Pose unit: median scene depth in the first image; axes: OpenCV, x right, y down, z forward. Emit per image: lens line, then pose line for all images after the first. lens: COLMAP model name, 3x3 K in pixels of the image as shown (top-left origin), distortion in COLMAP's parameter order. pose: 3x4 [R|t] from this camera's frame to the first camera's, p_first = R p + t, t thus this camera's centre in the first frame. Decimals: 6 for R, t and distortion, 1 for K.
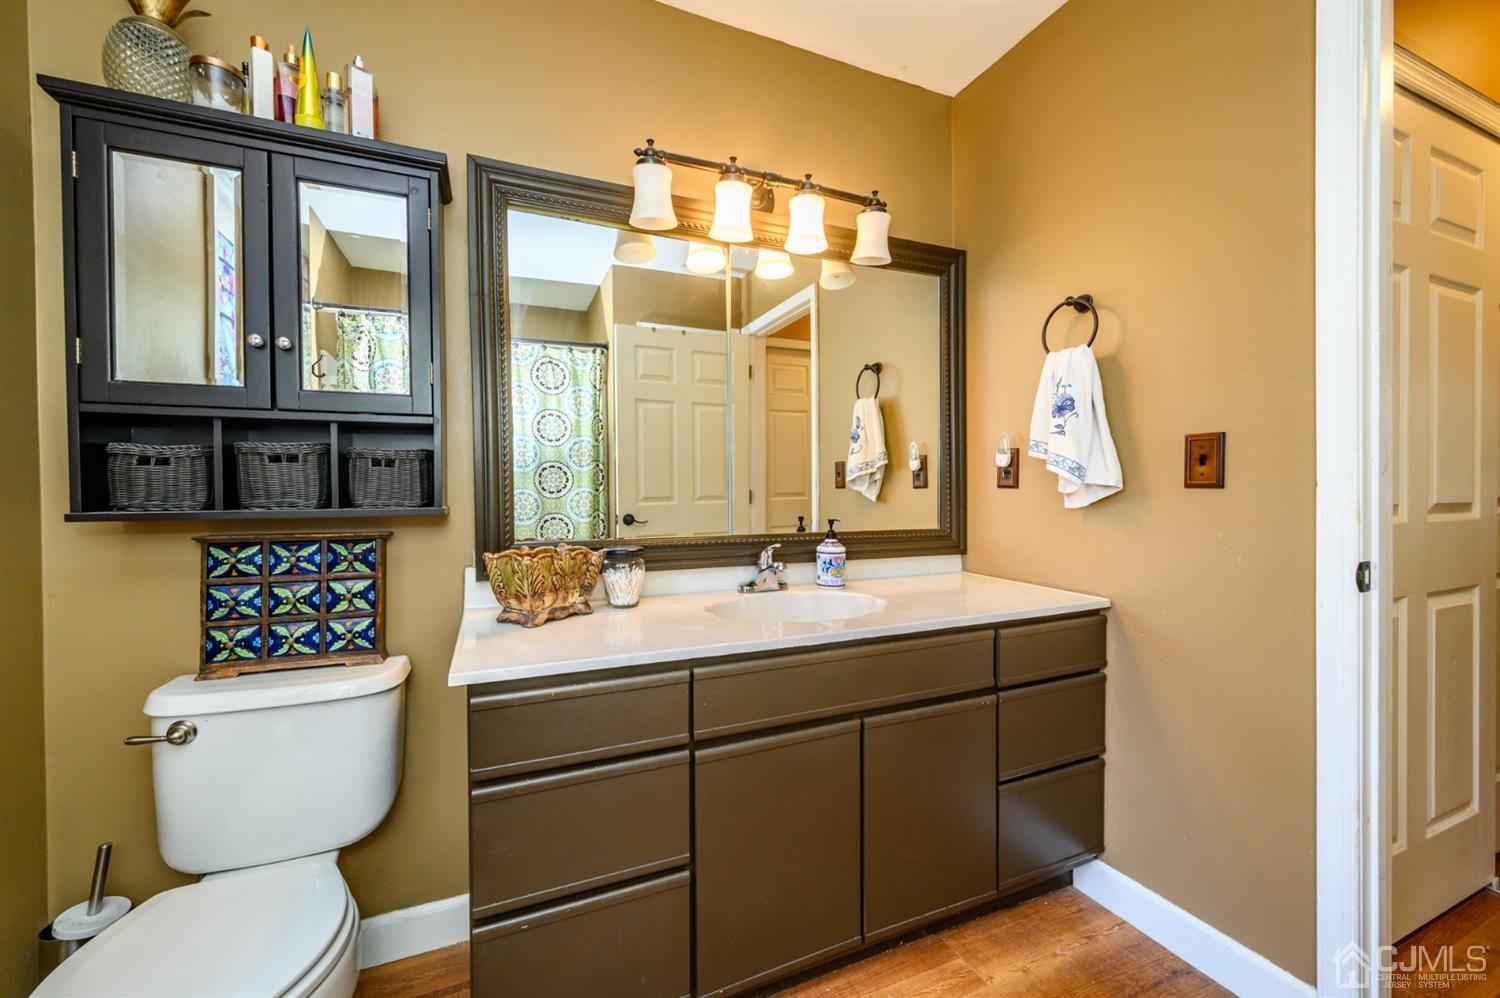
lens RADIAL K [[586.2, 0, 747.3], [0, 586.2, 501.0], [0, 0, 1]] dist [-0.009241, -0.000546]
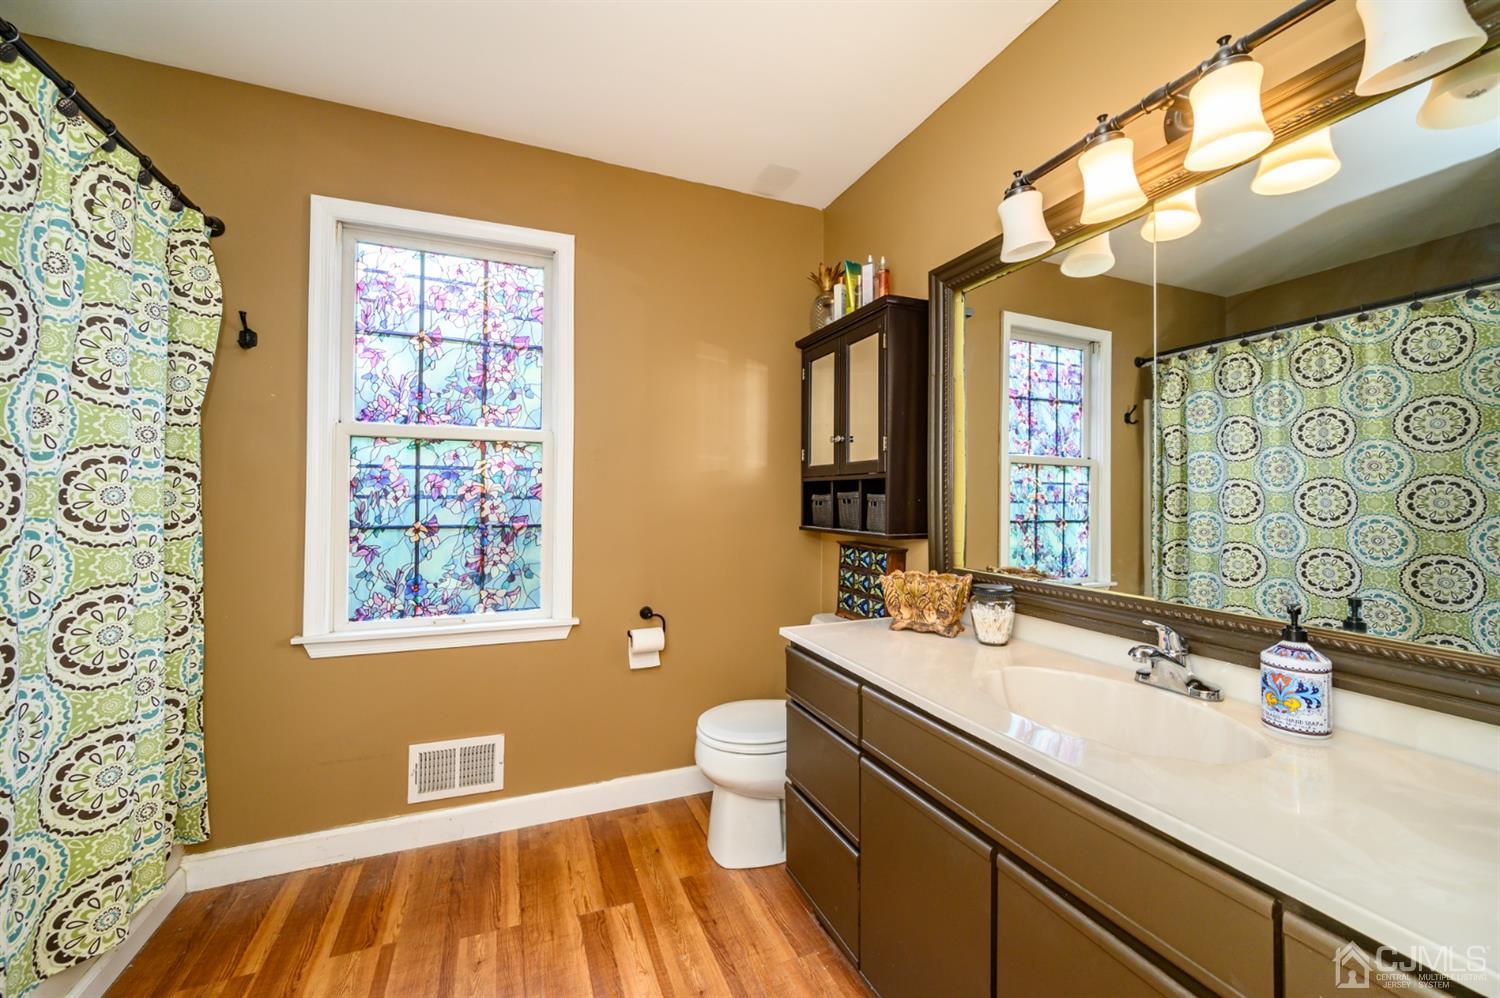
lens RADIAL K [[586.2, 0, 749.9], [0, 586.2, 492.3], [0, 0, 1]] dist [-0.009241, -0.000546]
pose [[-0.008143, -0.003195, -0.999962, 0.961533], [-0.023823, 0.999712, -0.003000, -0.084308], [0.999683, 0.023798, -0.008216, 0.676040]]
